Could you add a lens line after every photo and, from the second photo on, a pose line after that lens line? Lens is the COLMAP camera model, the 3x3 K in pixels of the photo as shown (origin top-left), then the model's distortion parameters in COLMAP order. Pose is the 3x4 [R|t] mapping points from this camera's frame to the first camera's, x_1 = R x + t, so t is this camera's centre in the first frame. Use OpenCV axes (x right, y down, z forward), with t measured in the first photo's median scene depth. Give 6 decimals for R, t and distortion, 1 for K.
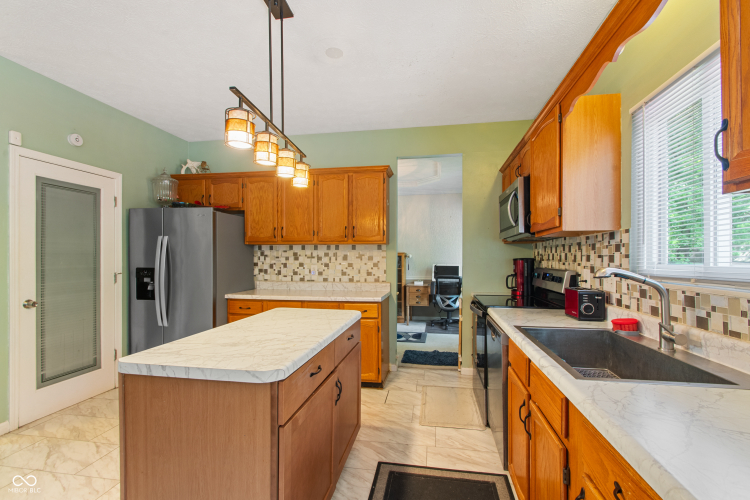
lens RADIAL K [[340.7, 0, 377.9], [0, 340.7, 256.2], [0, 0, 1]] dist [0.004760, 0.000472]
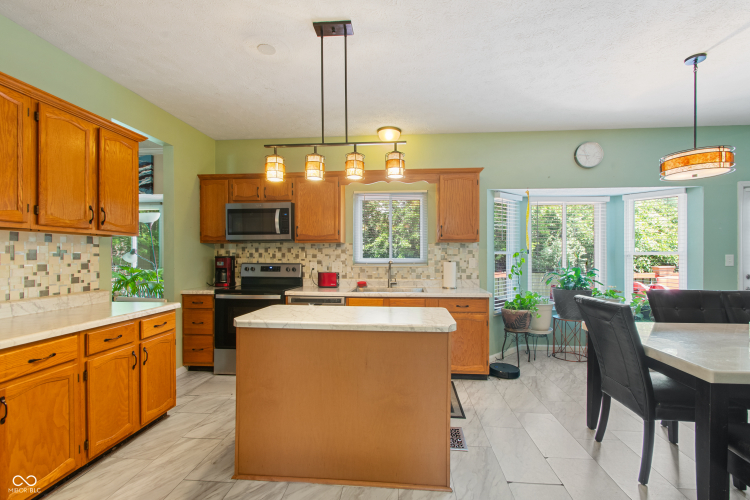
lens RADIAL K [[340.7, 0, 377.9], [0, 340.7, 253.1], [0, 0, 1]] dist [0.004760, 0.000472]
pose [[-0.072178, 0.002903, 0.997388, -0.712719], [-0.008786, 0.999955, -0.003546, -0.002519], [-0.997353, -0.009019, -0.072150, 0.473456]]
